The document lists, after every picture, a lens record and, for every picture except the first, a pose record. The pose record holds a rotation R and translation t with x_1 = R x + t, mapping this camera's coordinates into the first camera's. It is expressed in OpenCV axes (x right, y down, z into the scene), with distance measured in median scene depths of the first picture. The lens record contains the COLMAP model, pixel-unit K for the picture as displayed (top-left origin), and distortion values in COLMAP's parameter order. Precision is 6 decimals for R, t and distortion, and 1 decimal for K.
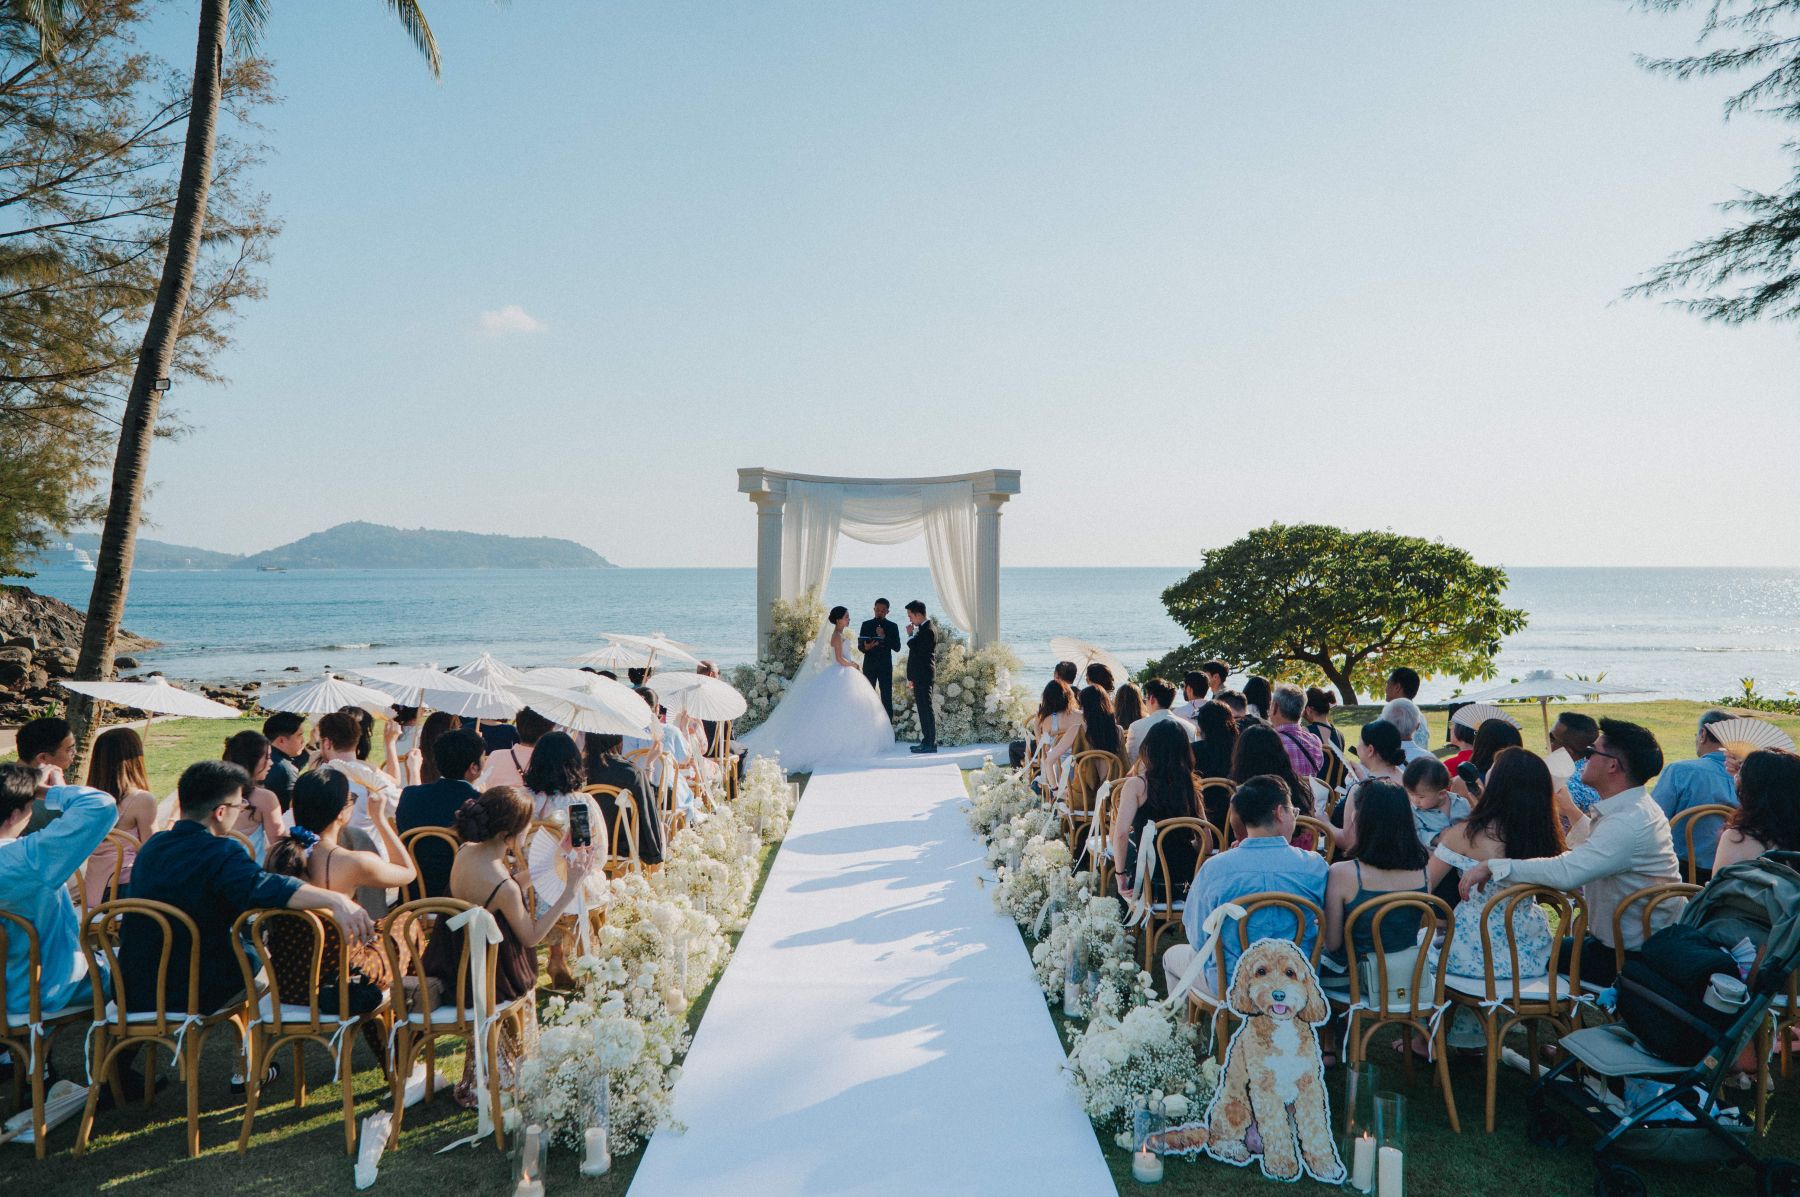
lens RADIAL K [[1256.5, 0, 897.2], [0, 1256.5, 607.6], [0, 0, 1]] dist [-0.035684, 0.057525]
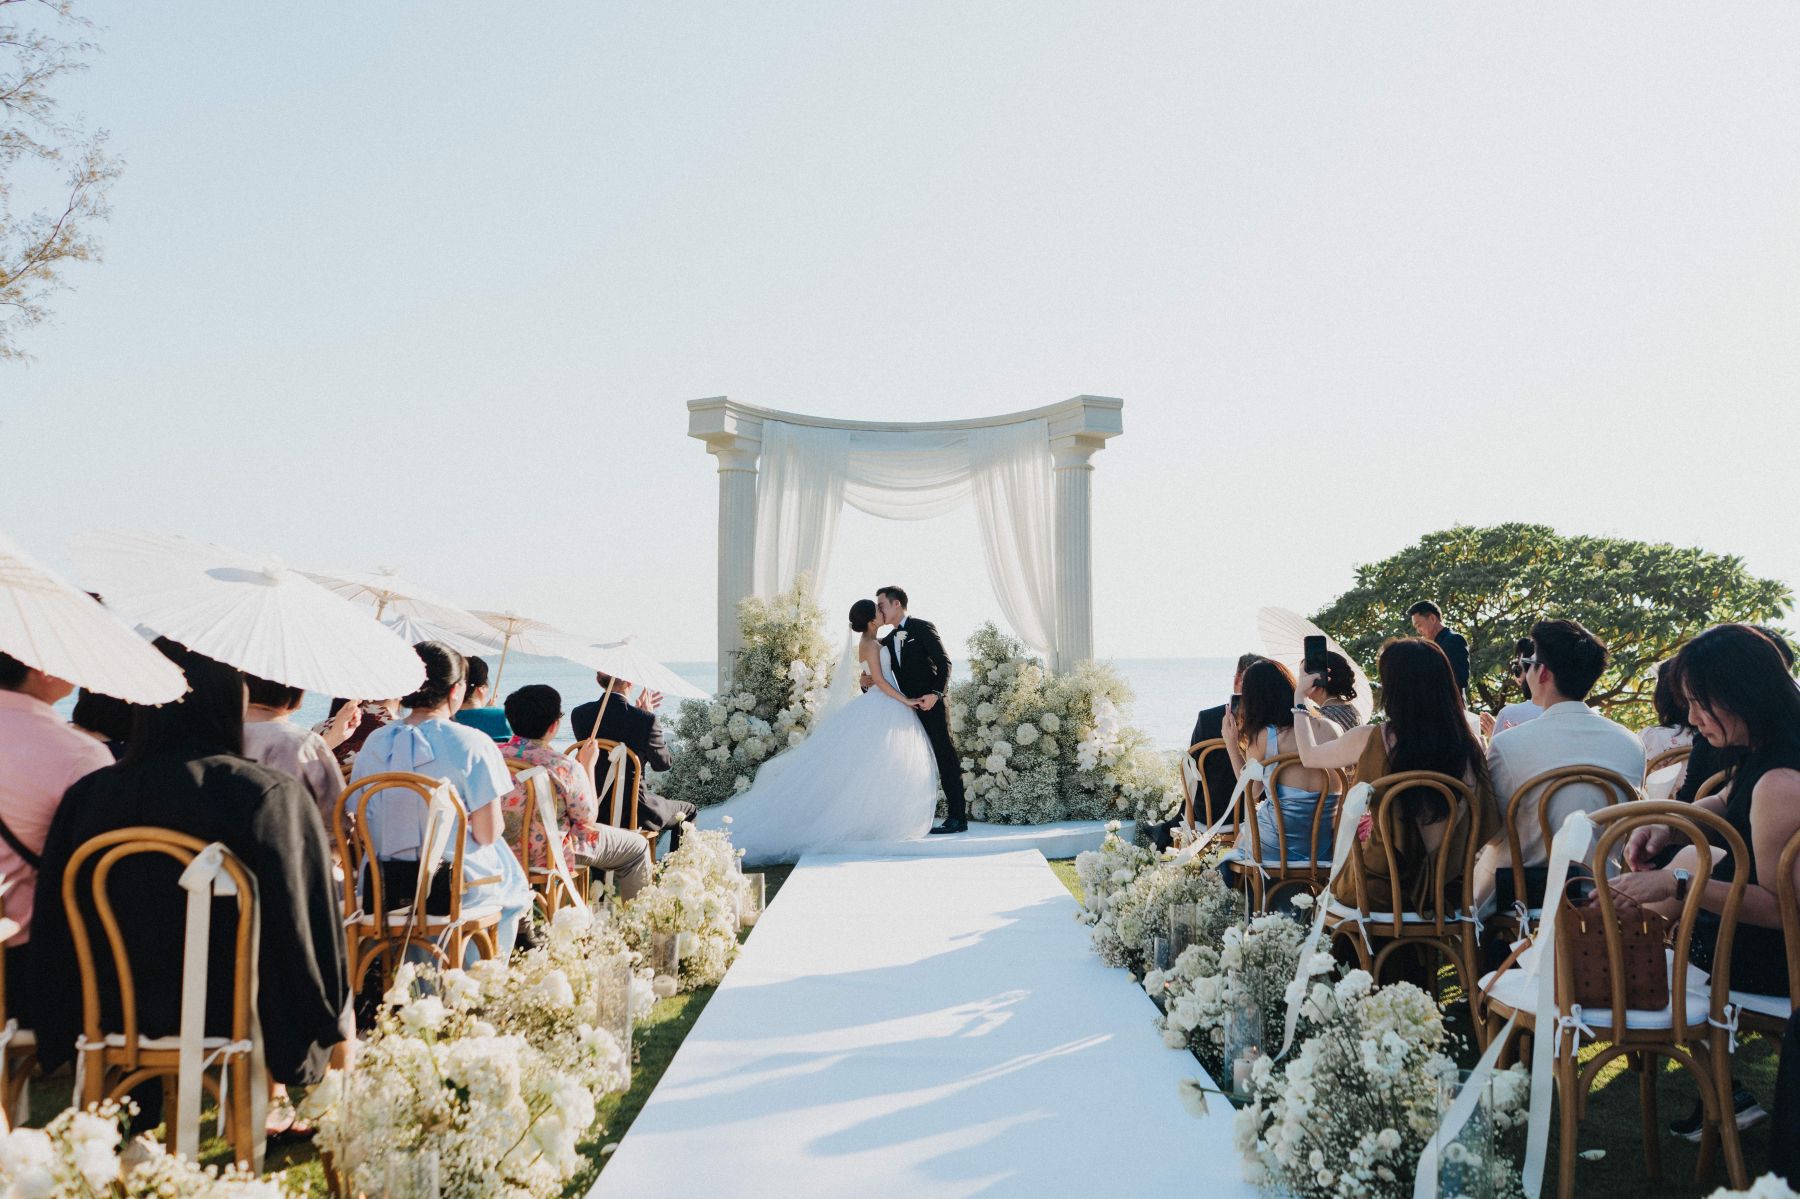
lens RADIAL K [[1371.8, 0, 886.8], [0, 1371.8, 630.1], [0, 0, 1]] dist [-0.015672, -0.004346]
pose [[0.999723, -0.008817, -0.021837, -0.008794], [0.007425, 0.997984, -0.063025, 0.053363], [0.022349, 0.062846, 0.997773, 0.296969]]
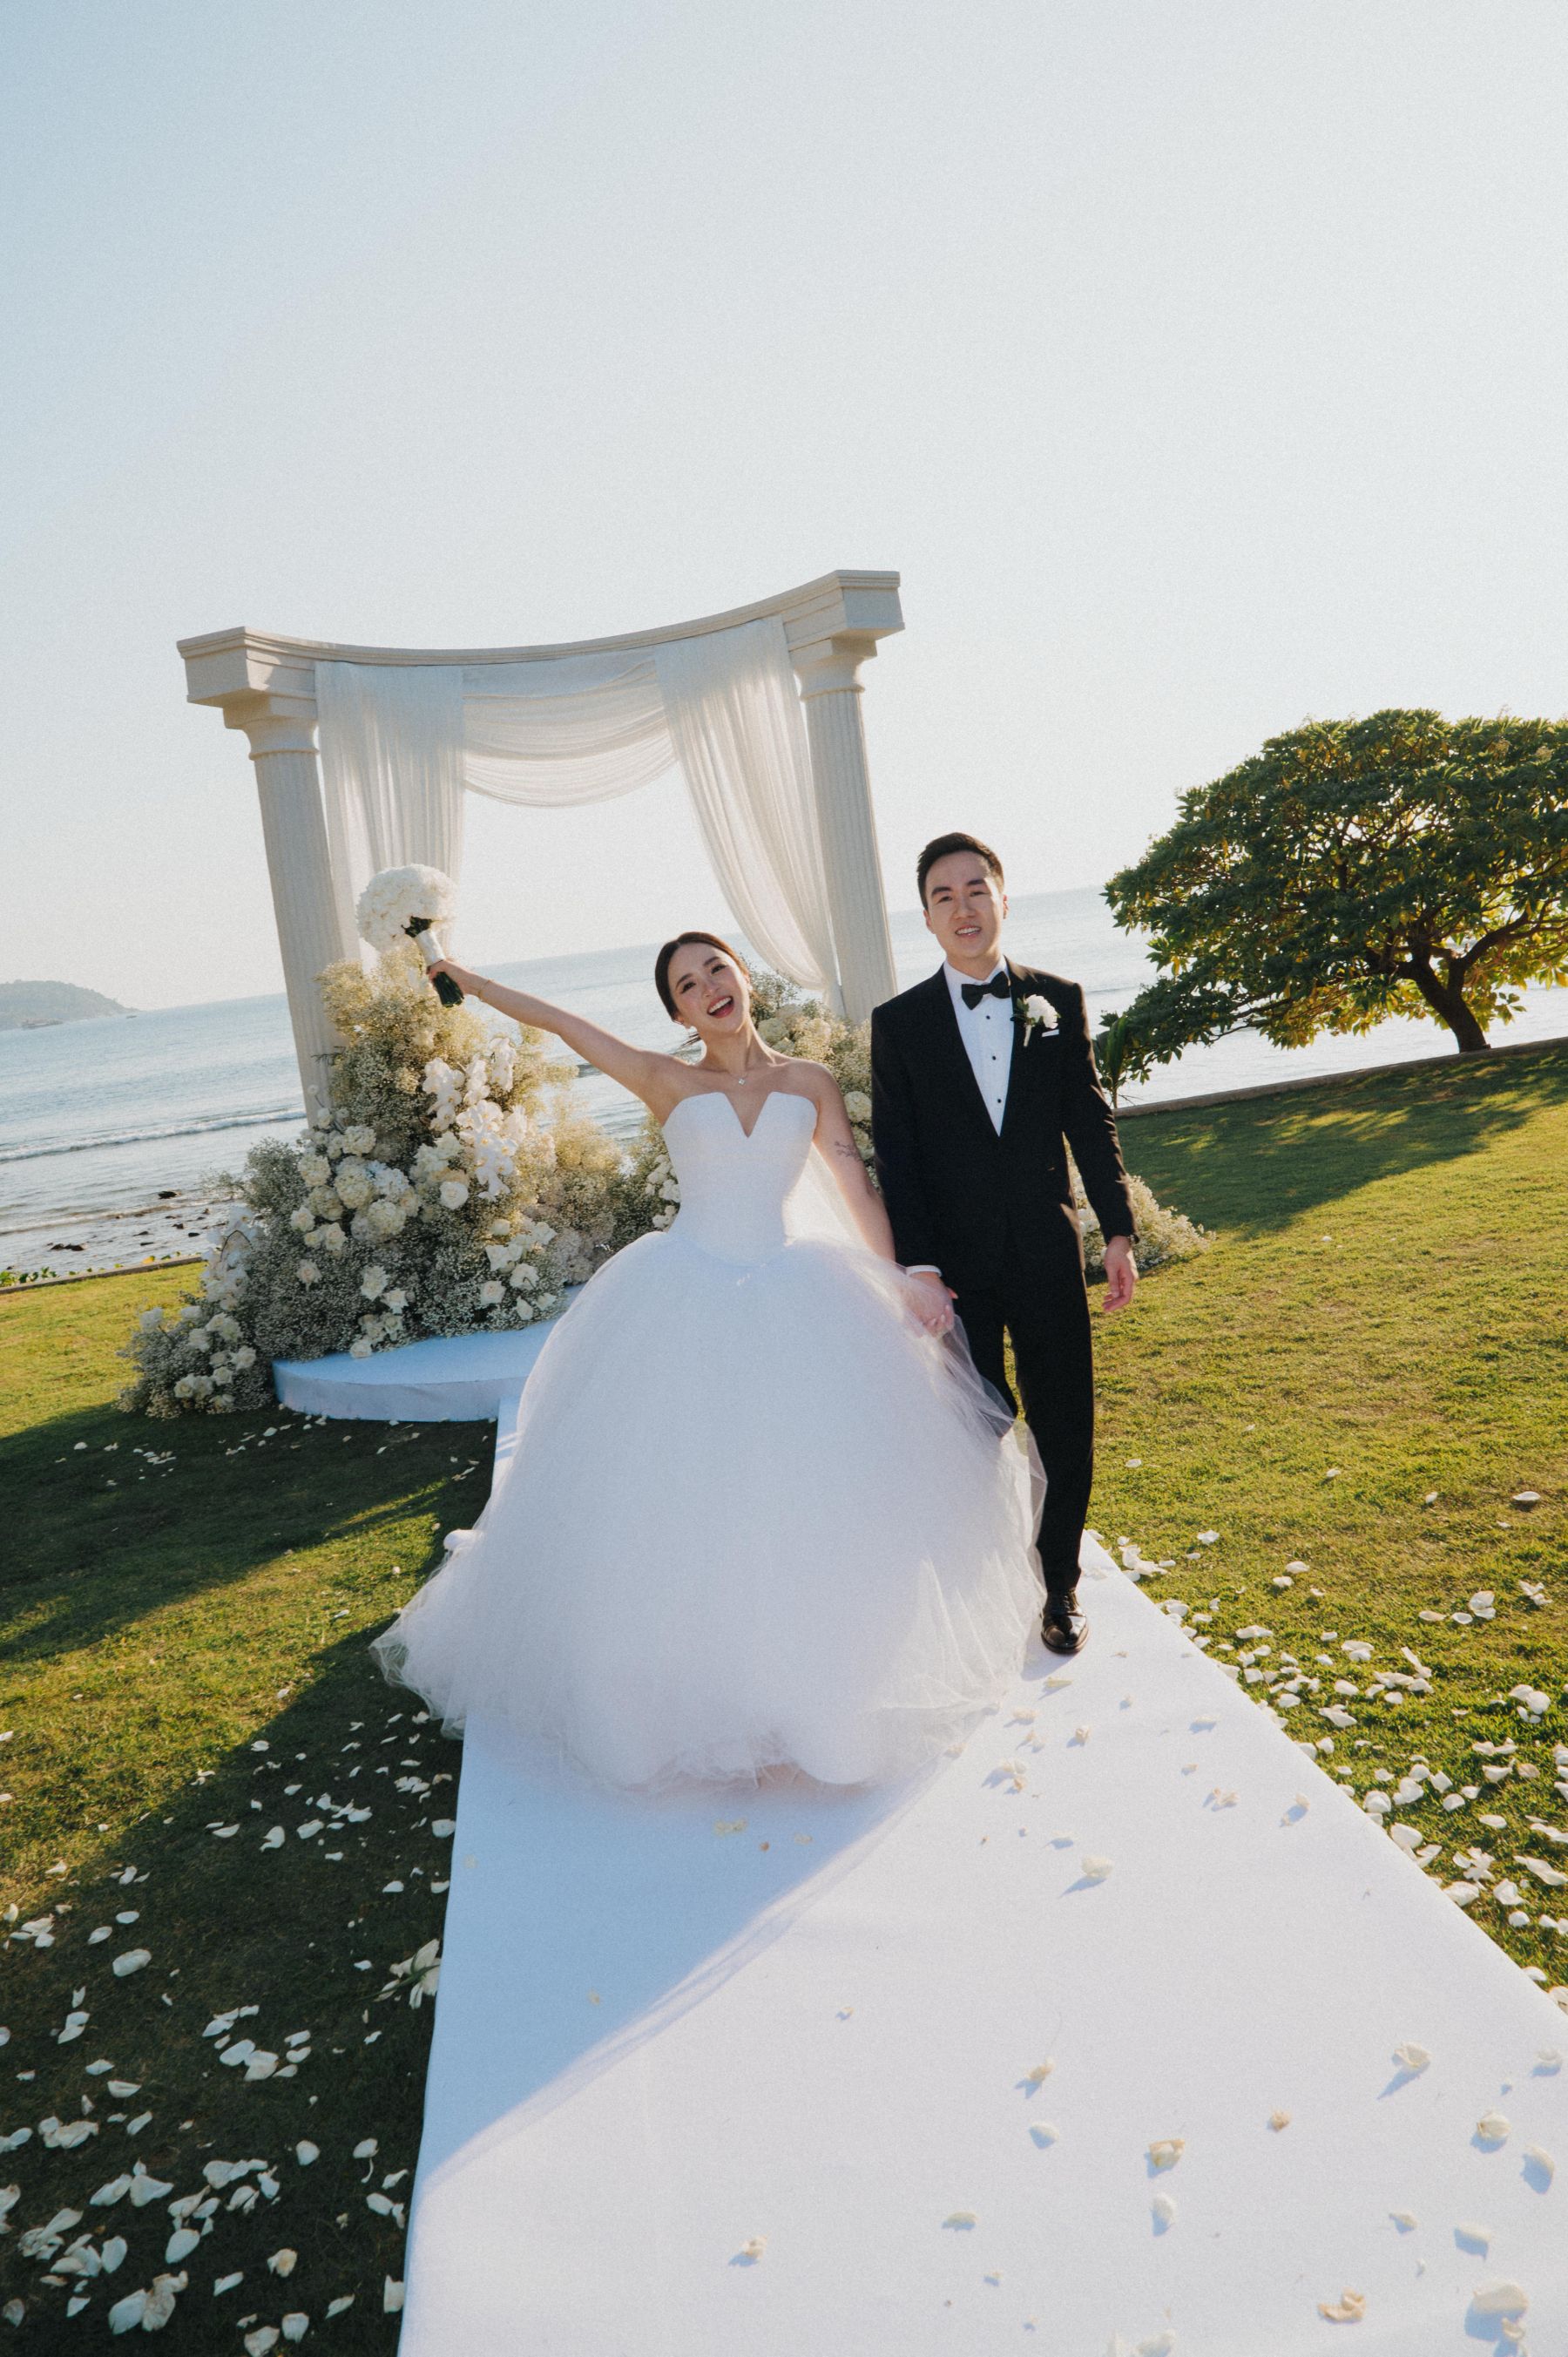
lens RADIAL K [[1796.0, 0, 827.3], [0, 1796.0, 1119.2], [0, 0, 1]] dist [-0.015672, -0.004346]
pose [[0.979551, -0.144514, 0.139982, -0.029962], [0.137431, 0.988749, 0.059061, 0.027913], [-0.146943, -0.038615, 0.988391, 0.422342]]
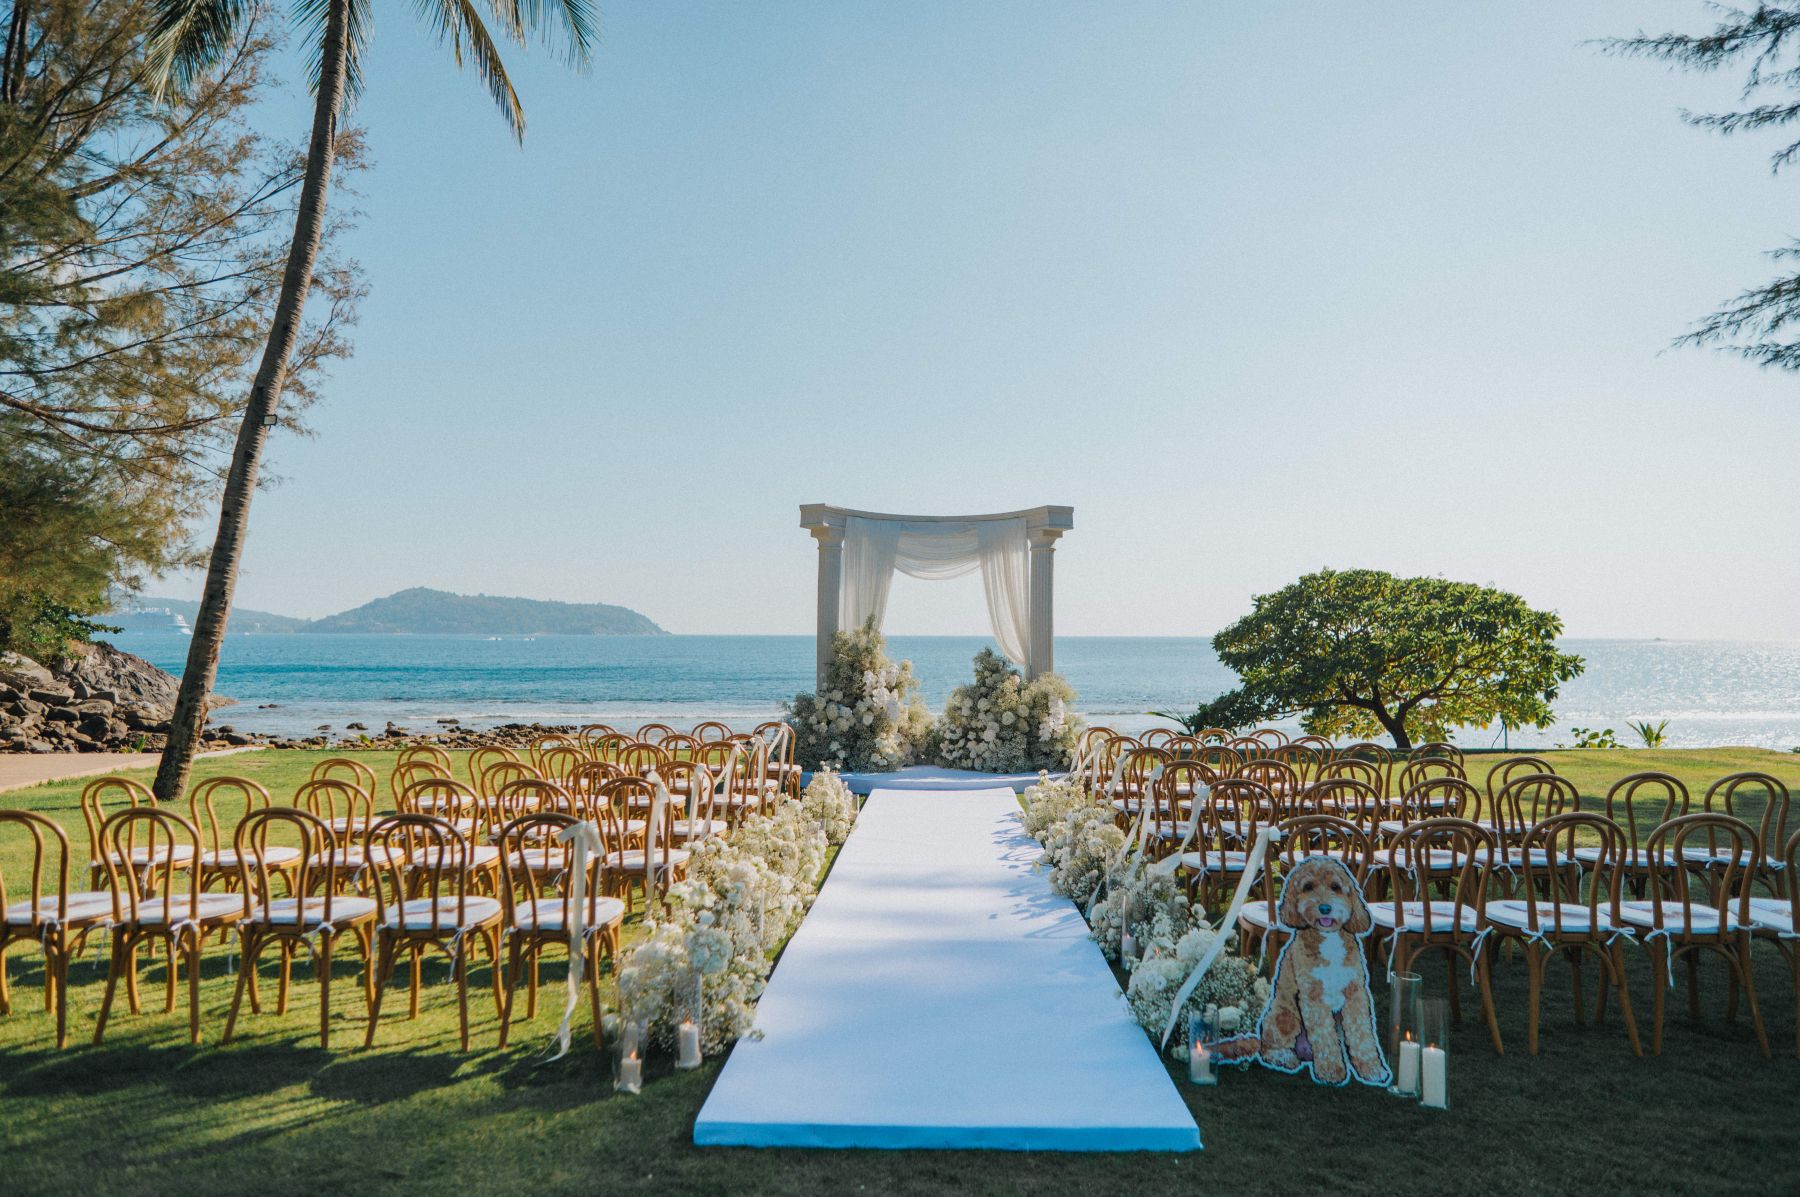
lens RADIAL K [[1256.5, 0, 885.4], [0, 1256.5, 601.6], [0, 0, 1]] dist [-0.035684, 0.057525]
pose [[0.998851, 0.003692, -0.047786, -0.005971], [-0.006715, 0.997975, -0.063255, 0.034177], [0.047456, 0.063503, 0.996853, -0.029405]]
